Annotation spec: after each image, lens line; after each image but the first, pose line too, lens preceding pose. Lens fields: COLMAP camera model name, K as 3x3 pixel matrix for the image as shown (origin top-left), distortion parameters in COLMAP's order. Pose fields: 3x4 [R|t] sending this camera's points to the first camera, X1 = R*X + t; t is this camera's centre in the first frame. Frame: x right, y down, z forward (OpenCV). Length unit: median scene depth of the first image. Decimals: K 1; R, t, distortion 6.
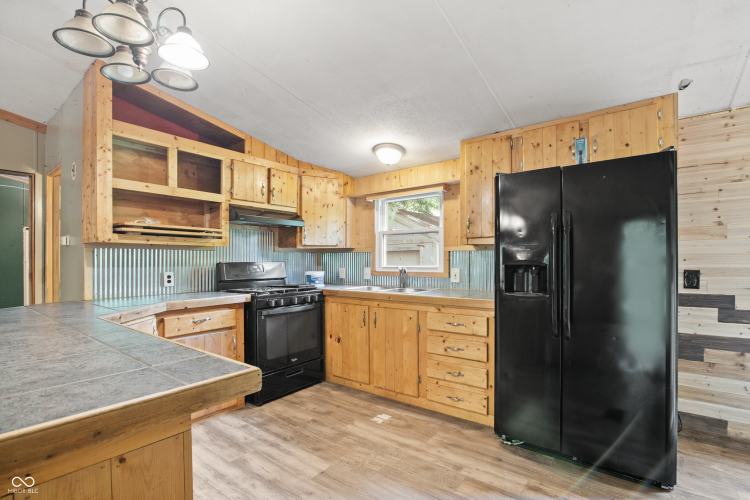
lens RADIAL K [[352.4, 0, 373.7], [0, 352.4, 260.2], [0, 0, 1]] dist [-0.022810, 0.000426]
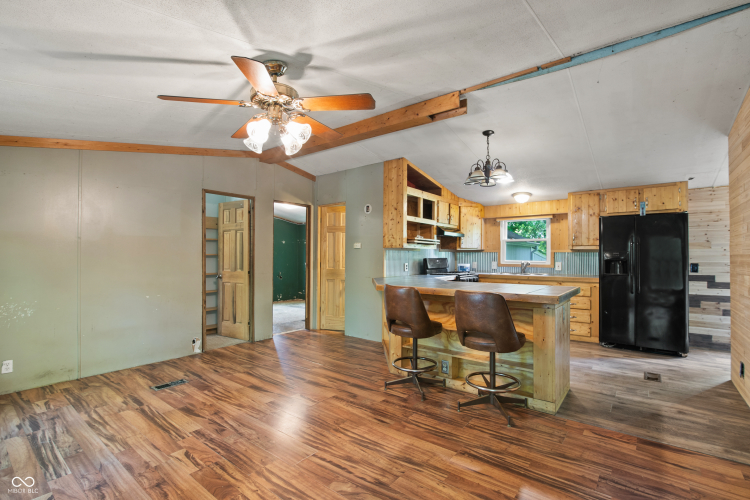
lens RADIAL K [[348.6, 0, 371.4], [0, 348.6, 252.2], [0, 0, 1]] dist [-0.024317, -0.000627]
pose [[0.999834, 0.006795, -0.016878, -0.760860], [-0.006973, 0.999920, -0.010513, -0.002979], [0.016805, 0.010629, 0.999802, -0.833564]]
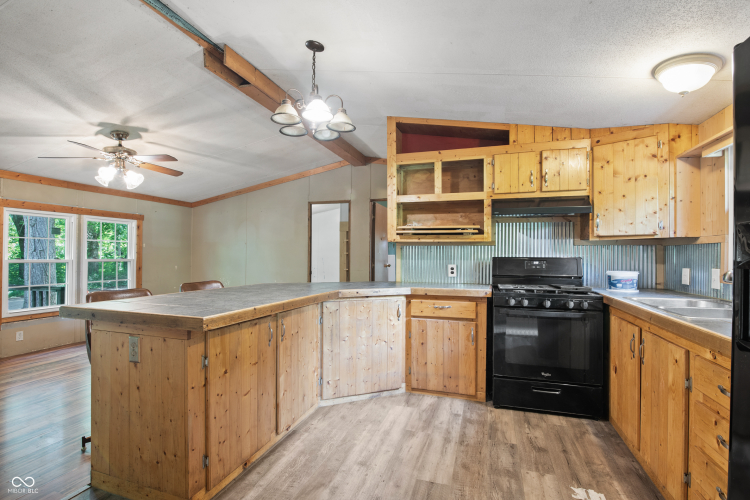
lens RADIAL K [[348.6, 0, 371.4], [0, 348.6, 252.2], [0, 0, 1]] dist [-0.024317, -0.000627]
pose [[0.329528, -0.002509, -0.944142, 0.450502], [-0.006442, 0.999967, -0.004906, -0.000783], [0.944124, 0.007699, 0.329501, 0.364877]]
